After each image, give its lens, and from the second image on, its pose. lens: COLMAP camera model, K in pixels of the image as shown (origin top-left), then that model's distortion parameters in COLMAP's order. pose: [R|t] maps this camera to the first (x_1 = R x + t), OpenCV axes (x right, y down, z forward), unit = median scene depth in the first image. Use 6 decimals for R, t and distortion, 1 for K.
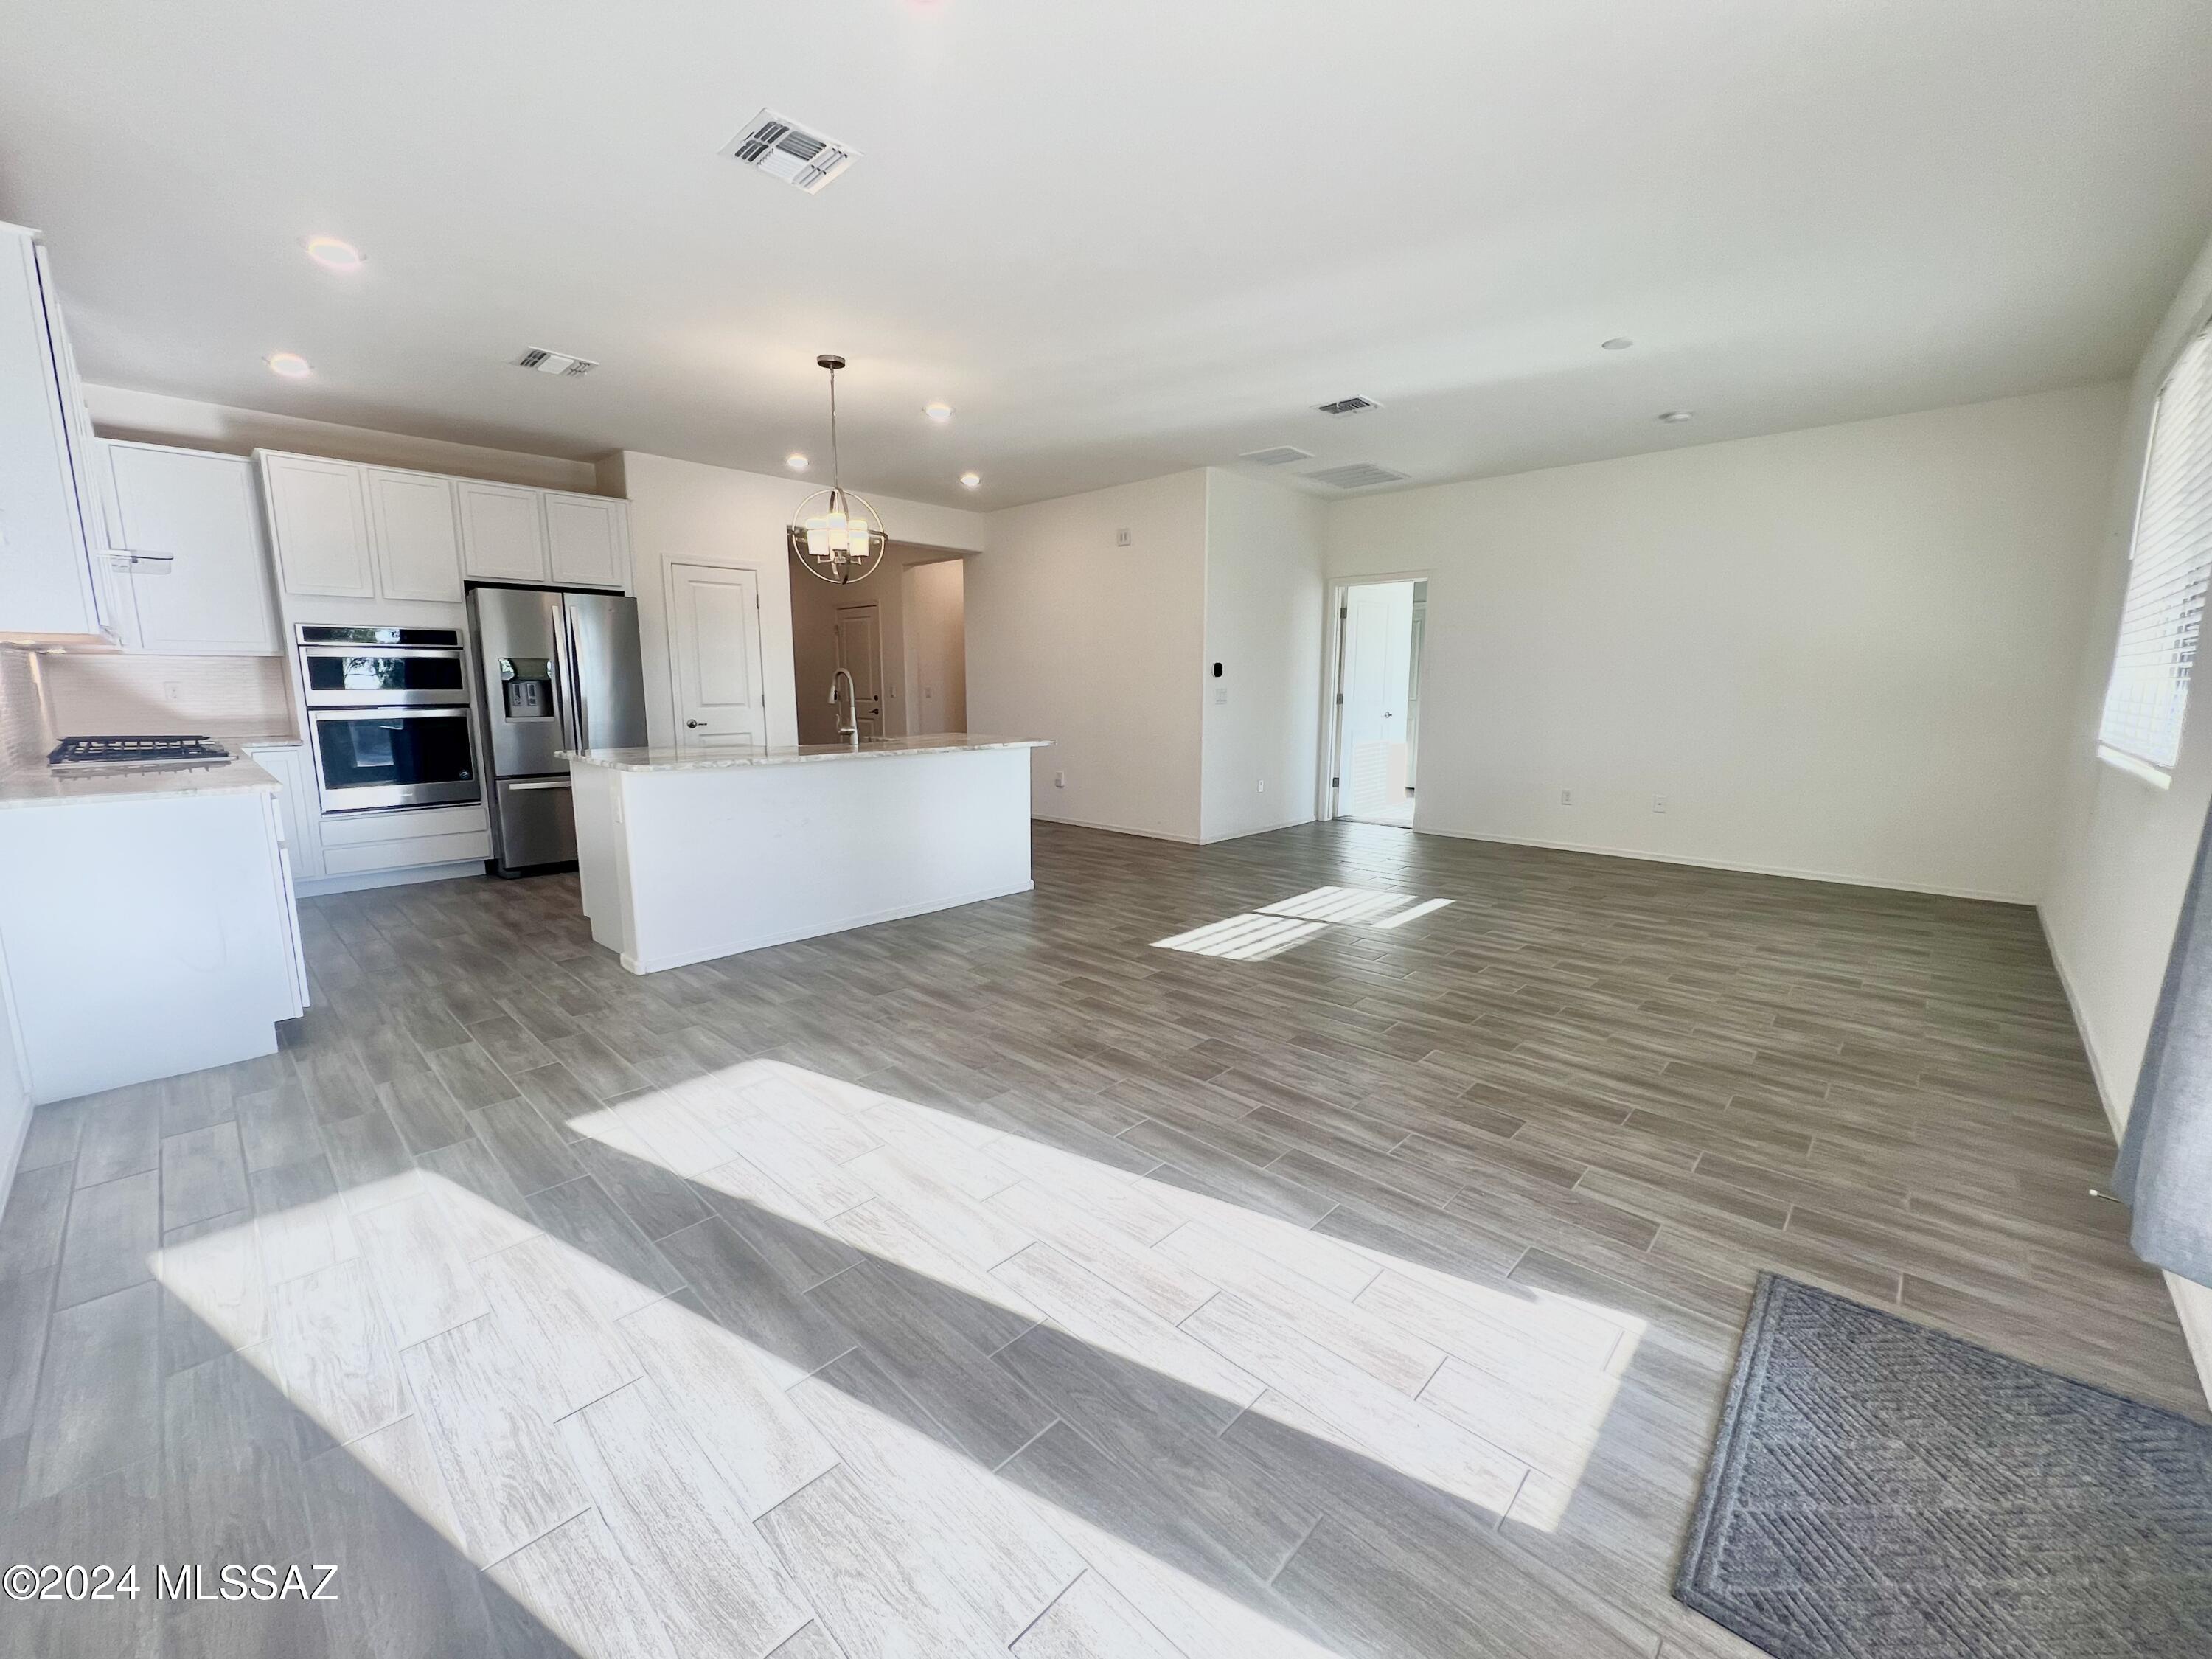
lens RADIAL K [[890.1, 0, 1105.2], [0, 890.1, 824.2], [0, 0, 1]] dist [-0.001914, 0.000593]
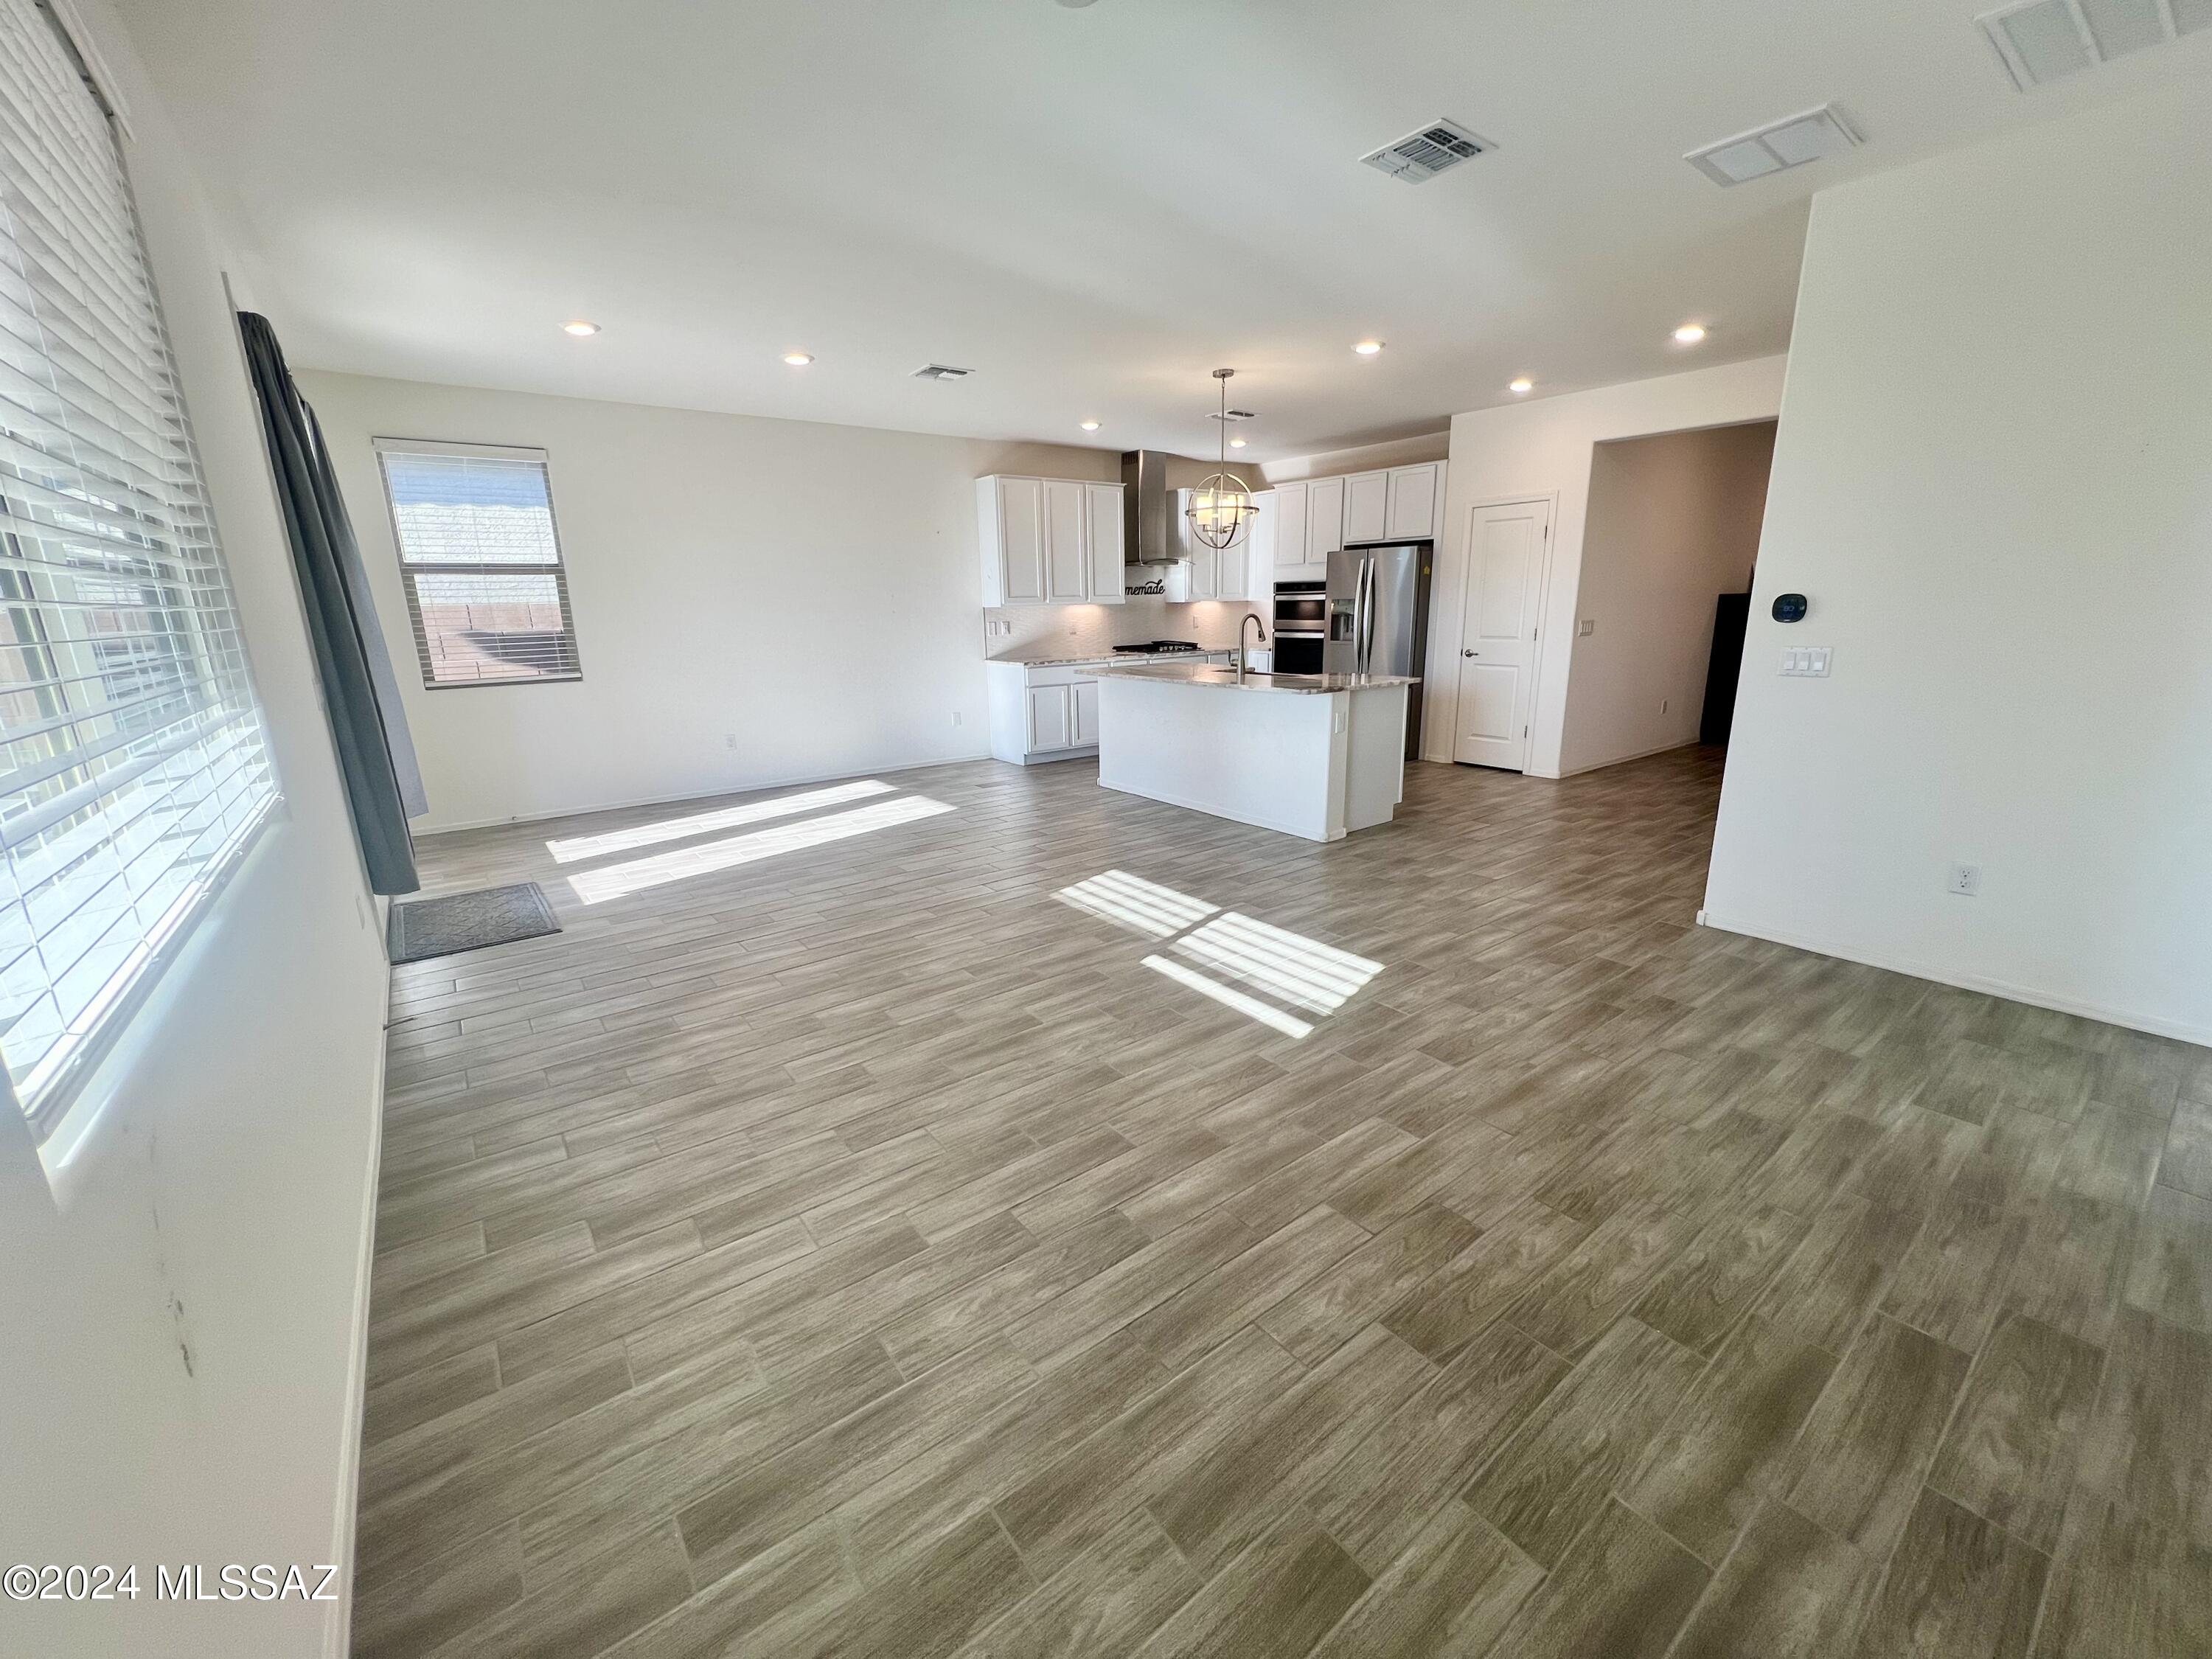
lens RADIAL K [[890.1, 0, 1103.5], [0, 890.1, 829.1], [0, 0, 1]] dist [-0.001914, 0.000593]
pose [[-0.162400, 0.248326, -0.954966, 0.941602], [-0.136062, 0.952933, 0.270936, -0.183641], [0.977299, 0.173934, -0.120968, 0.934037]]
